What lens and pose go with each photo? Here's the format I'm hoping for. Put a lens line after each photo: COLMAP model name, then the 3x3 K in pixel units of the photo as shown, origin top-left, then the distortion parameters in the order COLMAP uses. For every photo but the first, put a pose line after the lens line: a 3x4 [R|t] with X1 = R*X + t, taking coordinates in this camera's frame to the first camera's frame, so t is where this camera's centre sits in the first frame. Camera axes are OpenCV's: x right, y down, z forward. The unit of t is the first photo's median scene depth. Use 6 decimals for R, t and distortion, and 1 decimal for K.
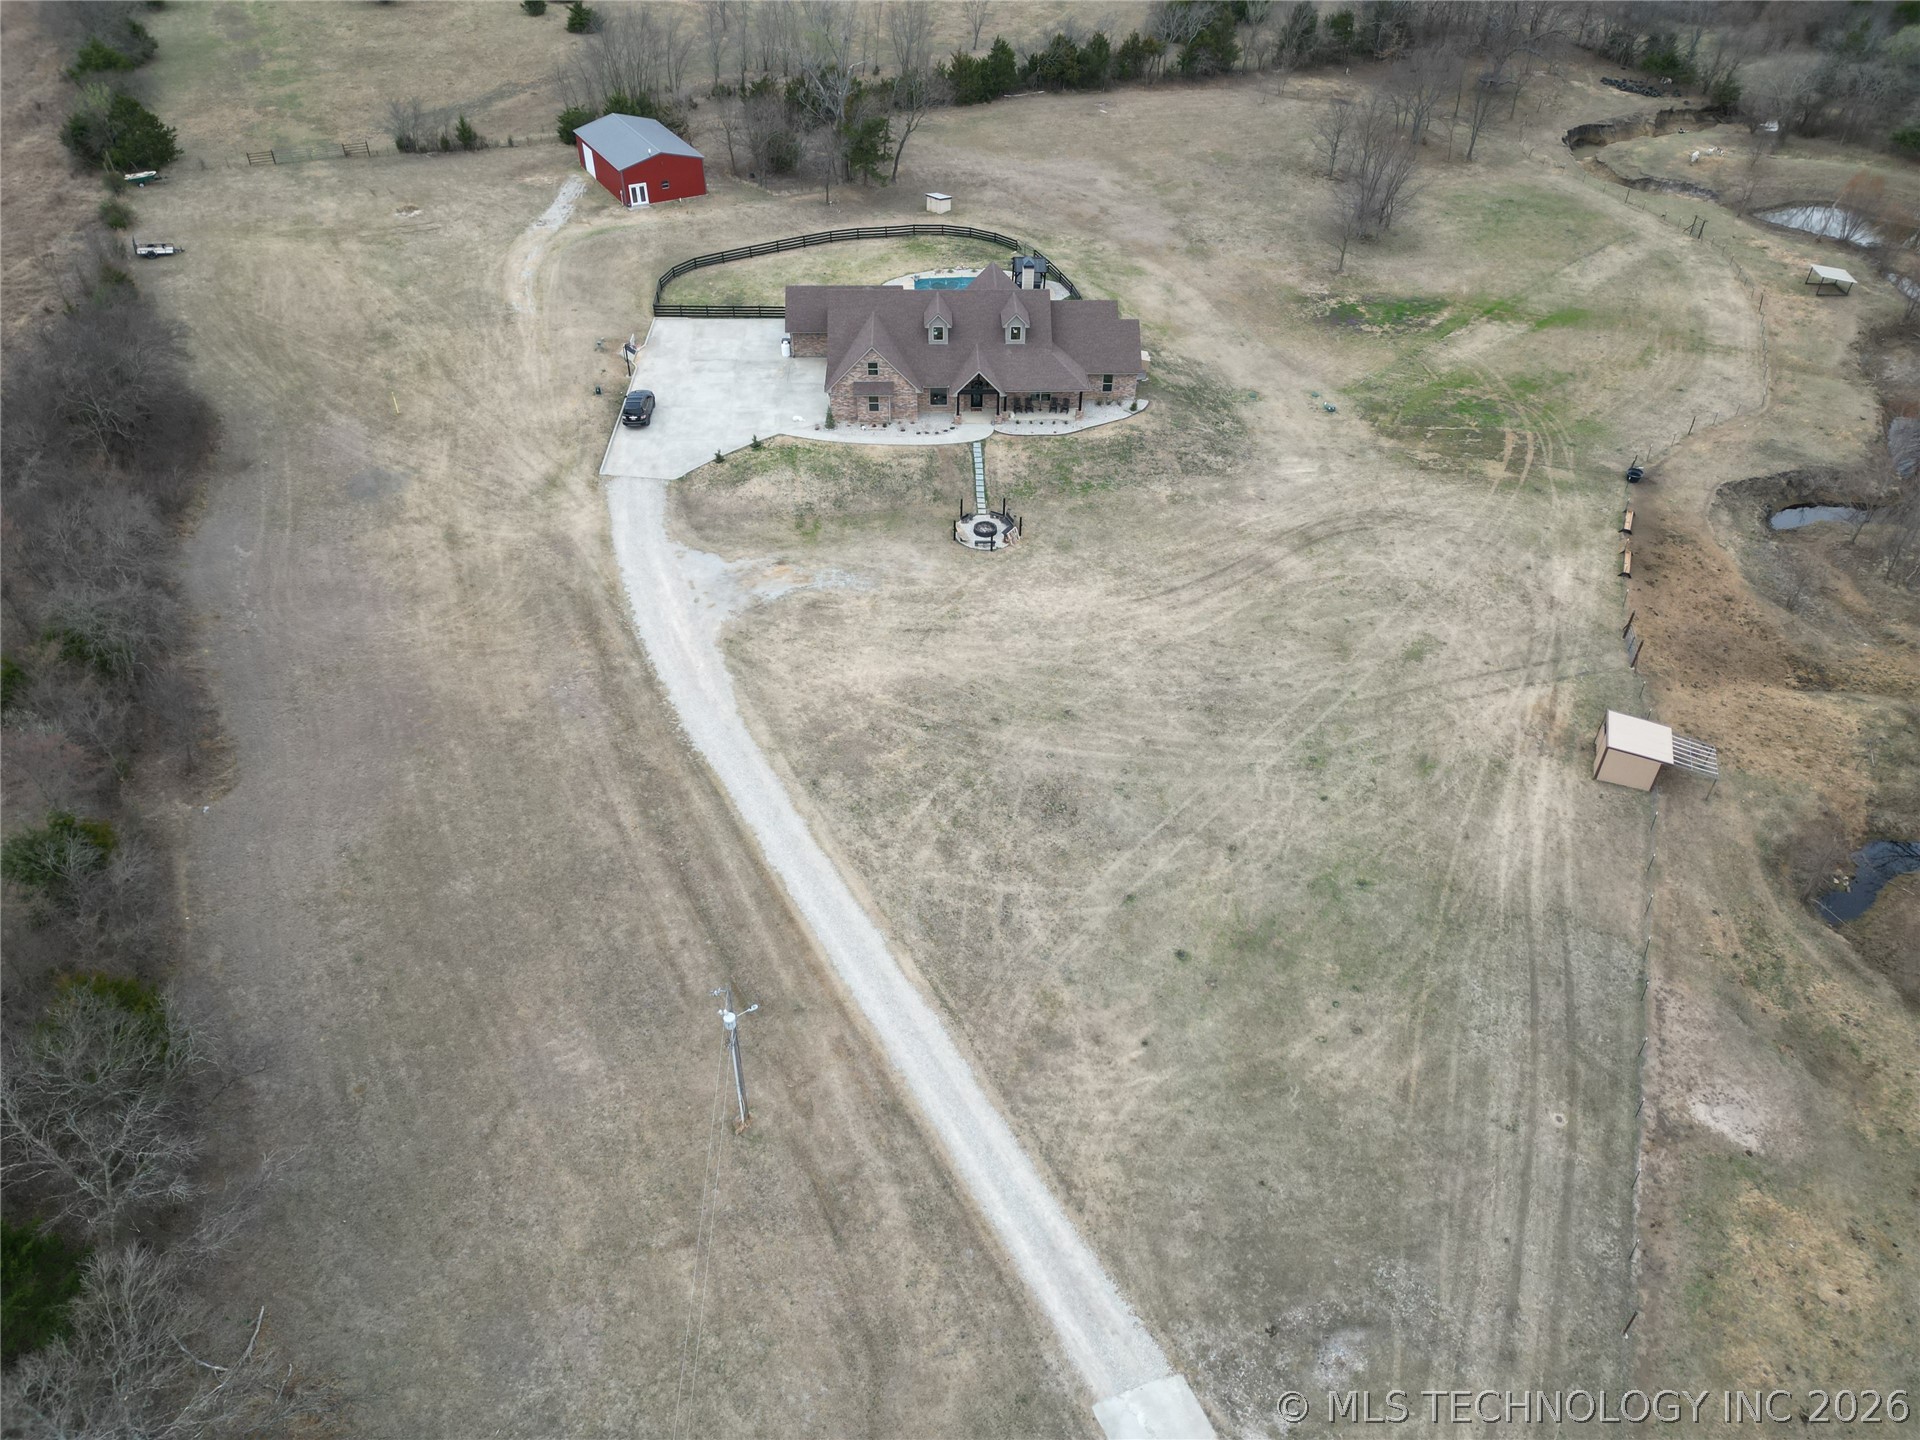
lens RADIAL K [[1340.6, 0, 961.1], [0, 1340.6, 718.0], [0, 0, 1]] dist [0.073322, -0.068349]
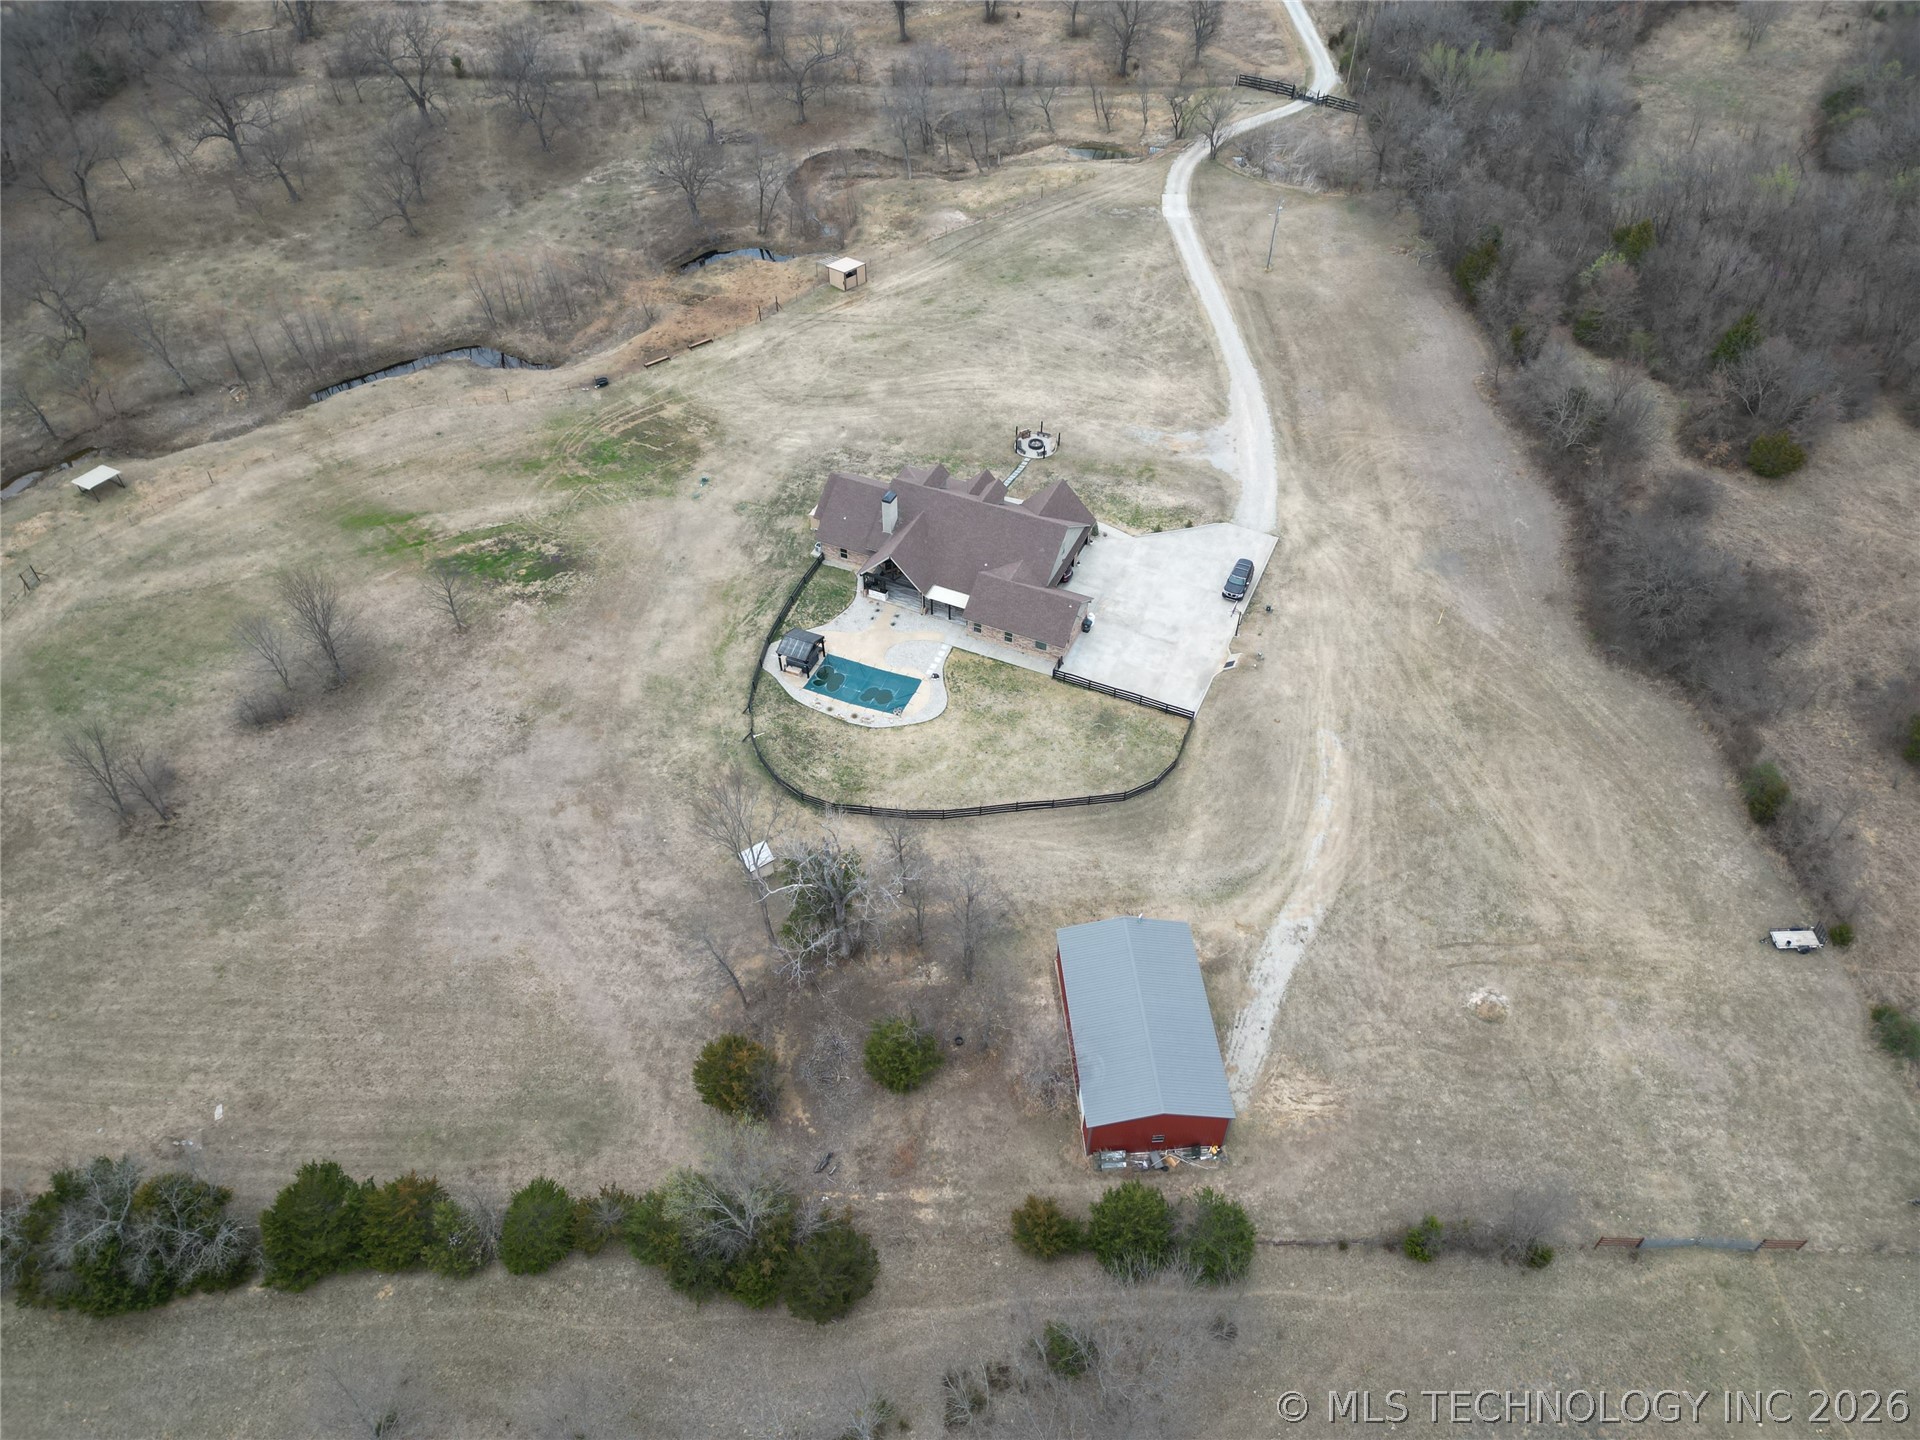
lens RADIAL K [[1335.5, 0, 963.1], [0, 1335.5, 722.8], [0, 0, 1]] dist [0.079794, -0.081507]
pose [[-0.901305, -0.320652, 0.291259, -0.435172], [0.262229, 0.131307, 0.956031, -1.519159], [-0.344797, 0.938052, -0.034263, 1.335886]]
